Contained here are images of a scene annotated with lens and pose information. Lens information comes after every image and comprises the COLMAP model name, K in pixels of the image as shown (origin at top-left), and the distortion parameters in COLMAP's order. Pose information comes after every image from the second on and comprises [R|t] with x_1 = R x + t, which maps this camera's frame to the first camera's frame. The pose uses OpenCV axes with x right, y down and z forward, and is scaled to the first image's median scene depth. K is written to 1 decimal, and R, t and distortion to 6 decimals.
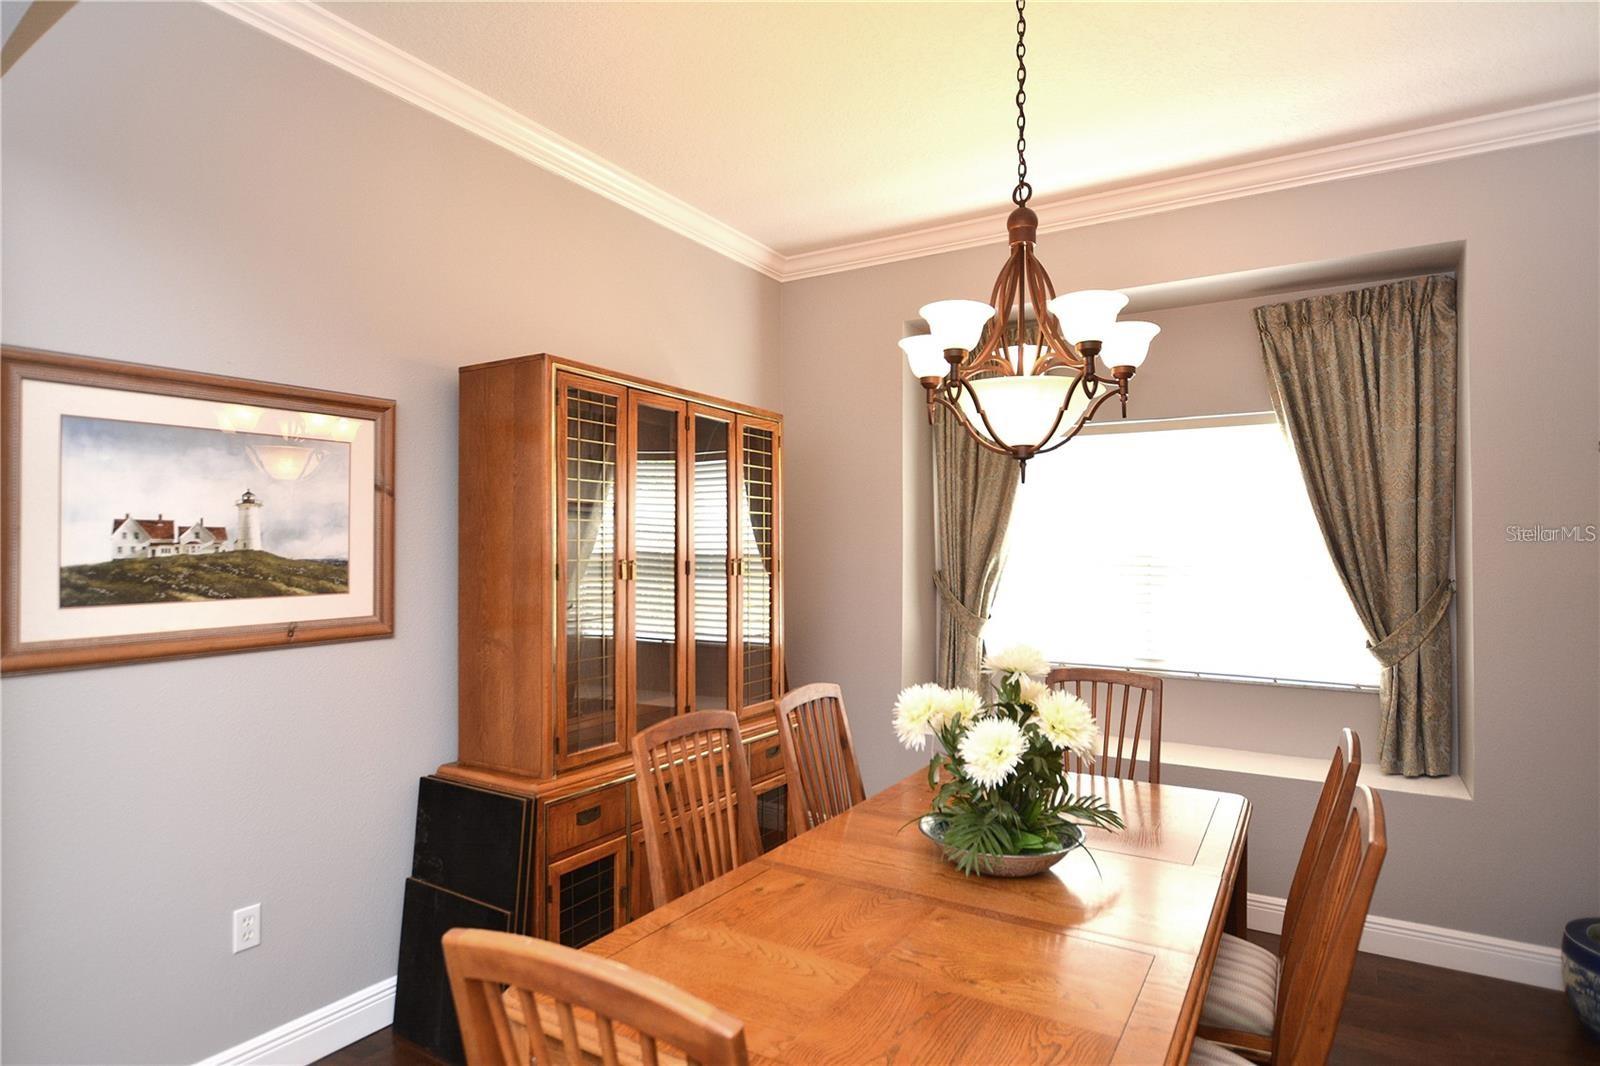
lens RADIAL K [[869.9, 0, 800.0], [0, 869.9, 533.0], [0, 0, 1]] dist [-0.000052, 0.000046]
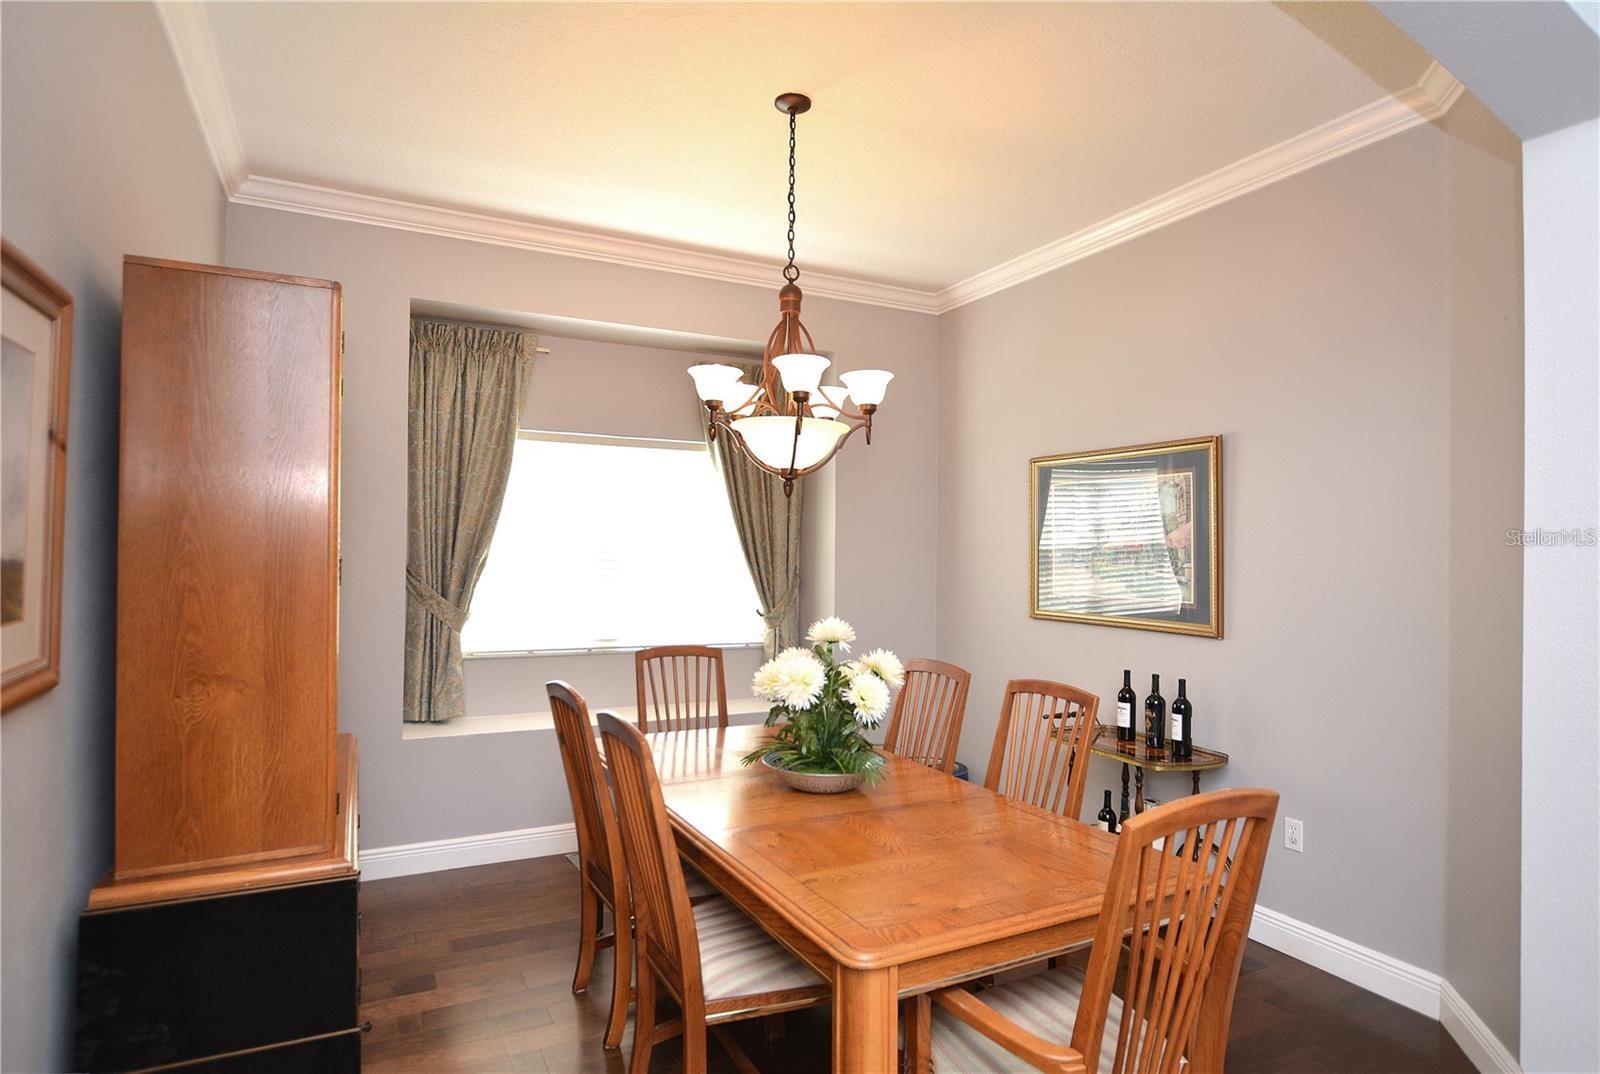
lens RADIAL K [[864.6, 0, 800.0], [0, 864.6, 537.0], [0, 0, 1]] dist [-0.000339, 0.000112]
pose [[0.519050, 0.015509, 0.854603, -0.720355], [-0.024154, 0.999702, -0.003472, 0.005411], [-0.854402, -0.018840, 0.519270, 0.273094]]
